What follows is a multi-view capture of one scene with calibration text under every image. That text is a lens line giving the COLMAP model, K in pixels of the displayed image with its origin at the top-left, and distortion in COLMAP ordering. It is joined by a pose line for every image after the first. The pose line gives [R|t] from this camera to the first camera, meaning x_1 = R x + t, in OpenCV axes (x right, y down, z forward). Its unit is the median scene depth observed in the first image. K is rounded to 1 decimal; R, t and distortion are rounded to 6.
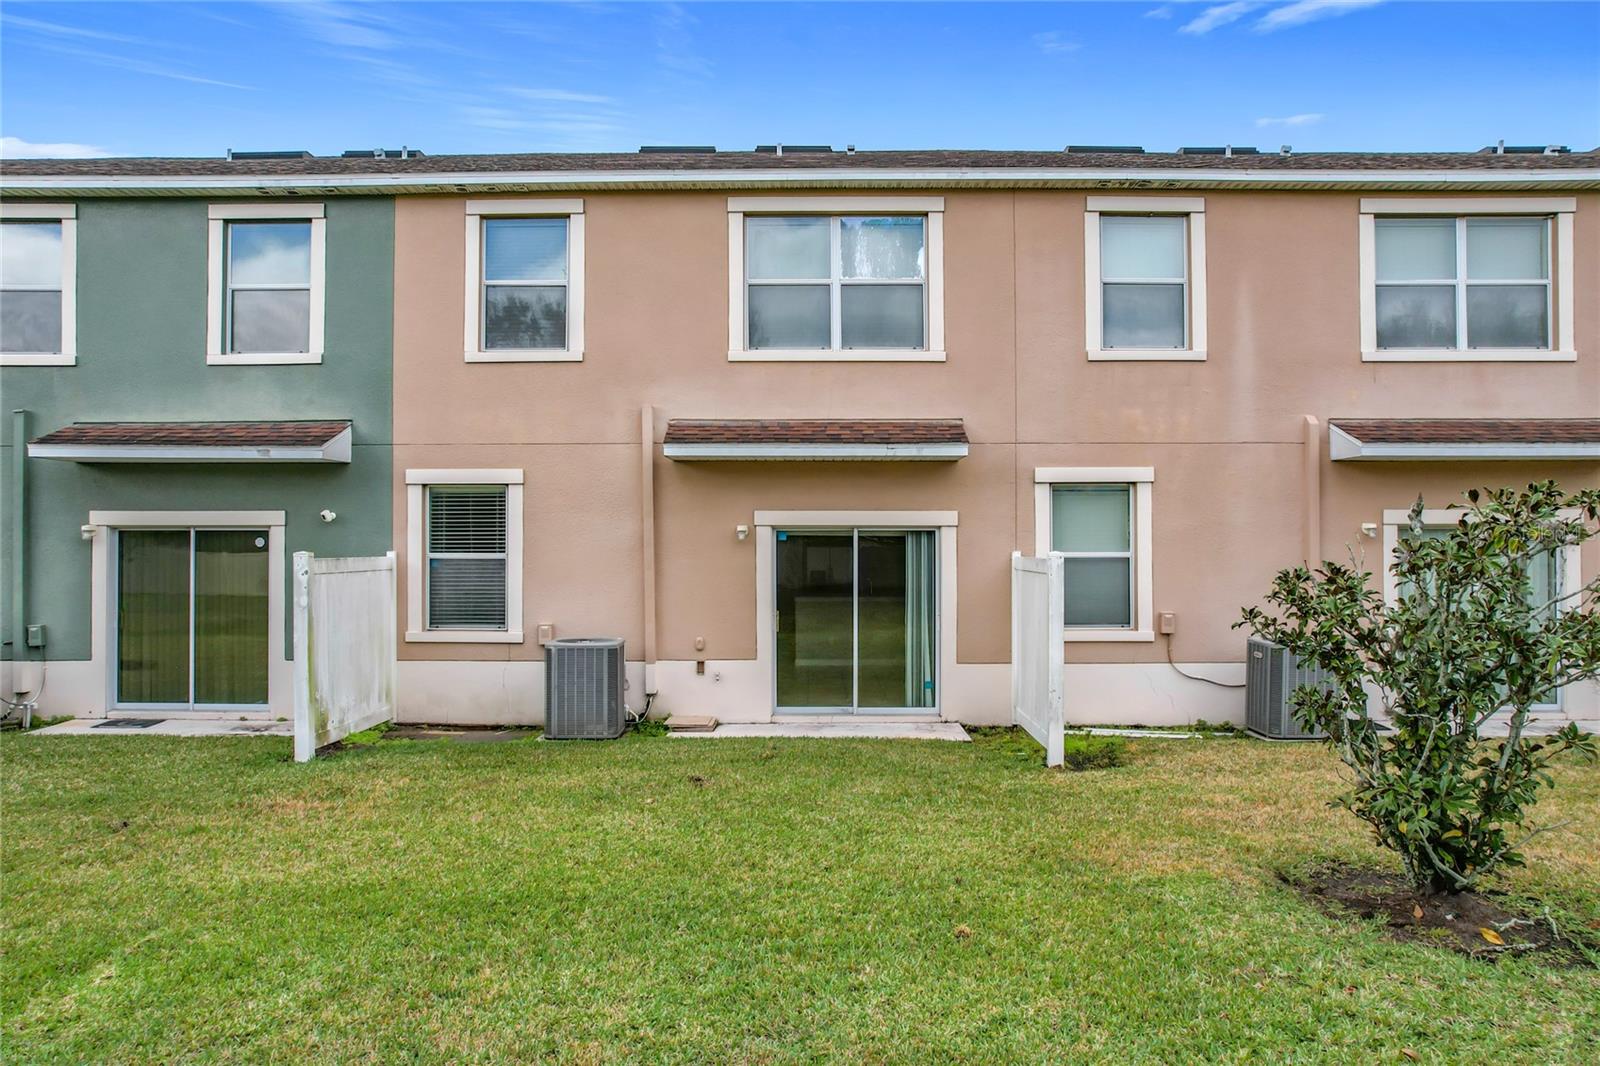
lens RADIAL K [[1017.9, 0, 800.0], [0, 1017.9, 533.0], [0, 0, 1]] dist [-0.066205, 0.066756]
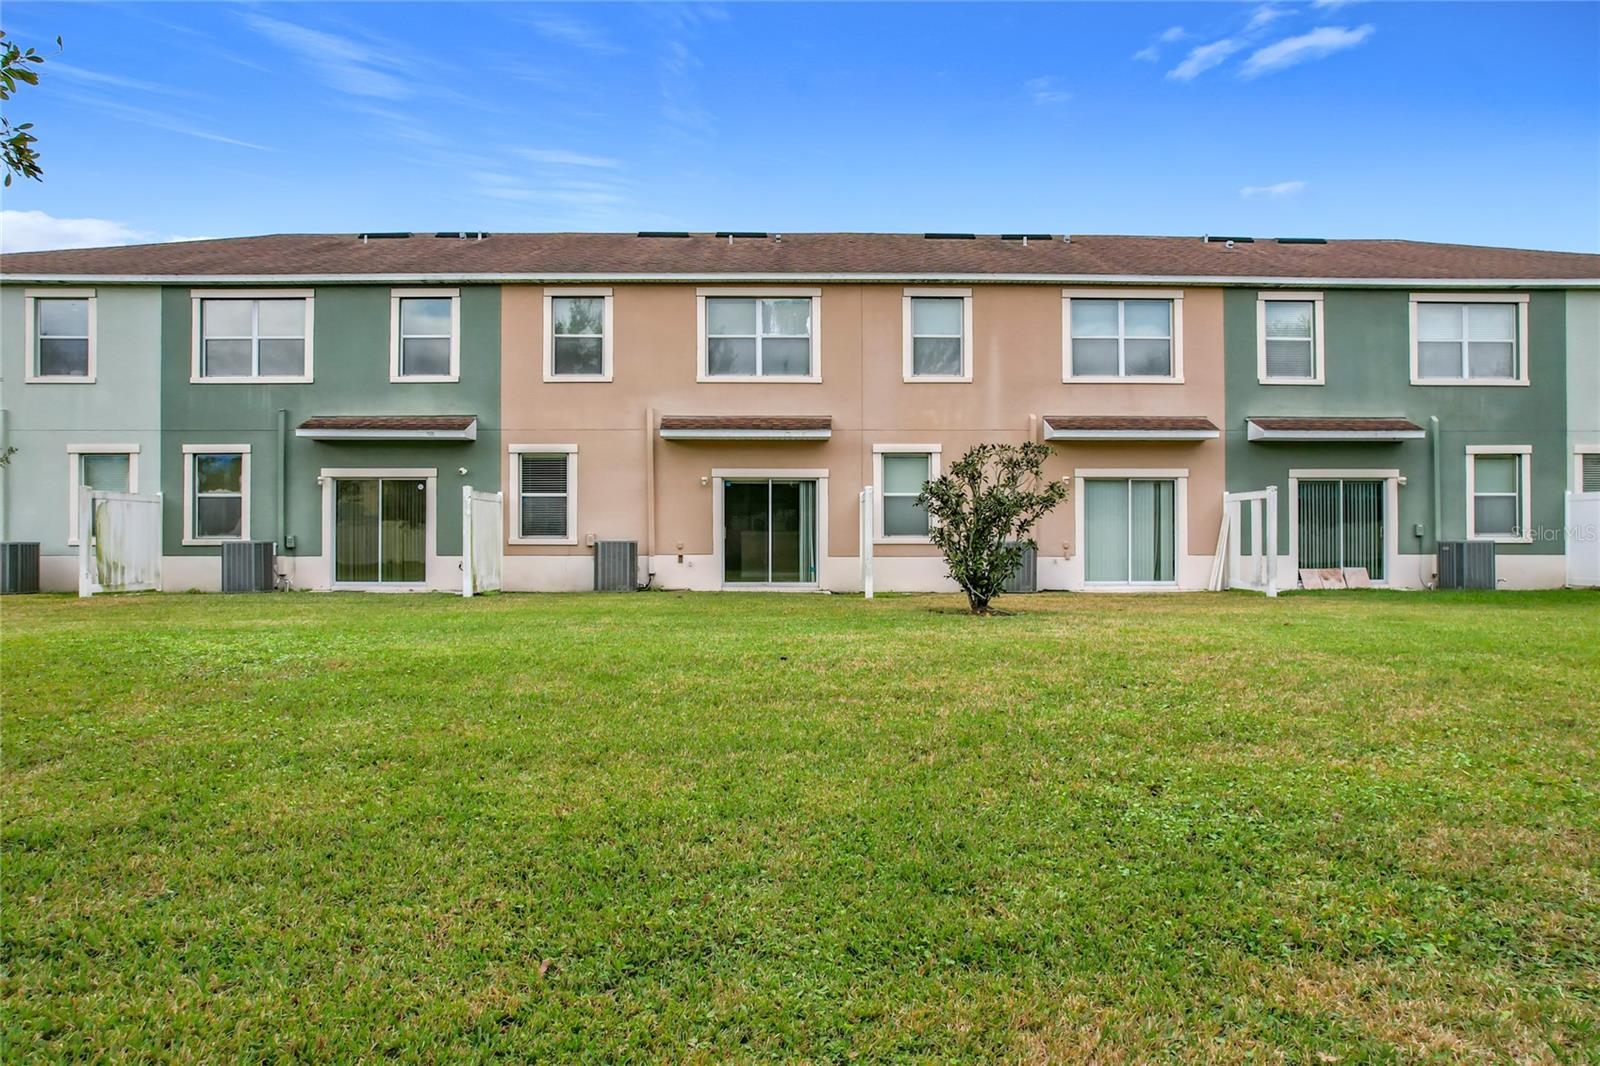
lens RADIAL K [[1009.1, 0, 795.4], [0, 1009.1, 529.8], [0, 0, 1]] dist [-0.042336, 0.056696]
pose [[0.999642, 0.000107, 0.026753, 0.051981], [-0.000161, 0.999998, 0.001996, 0.079342], [-0.026752, -0.001999, 0.999640, -0.727034]]
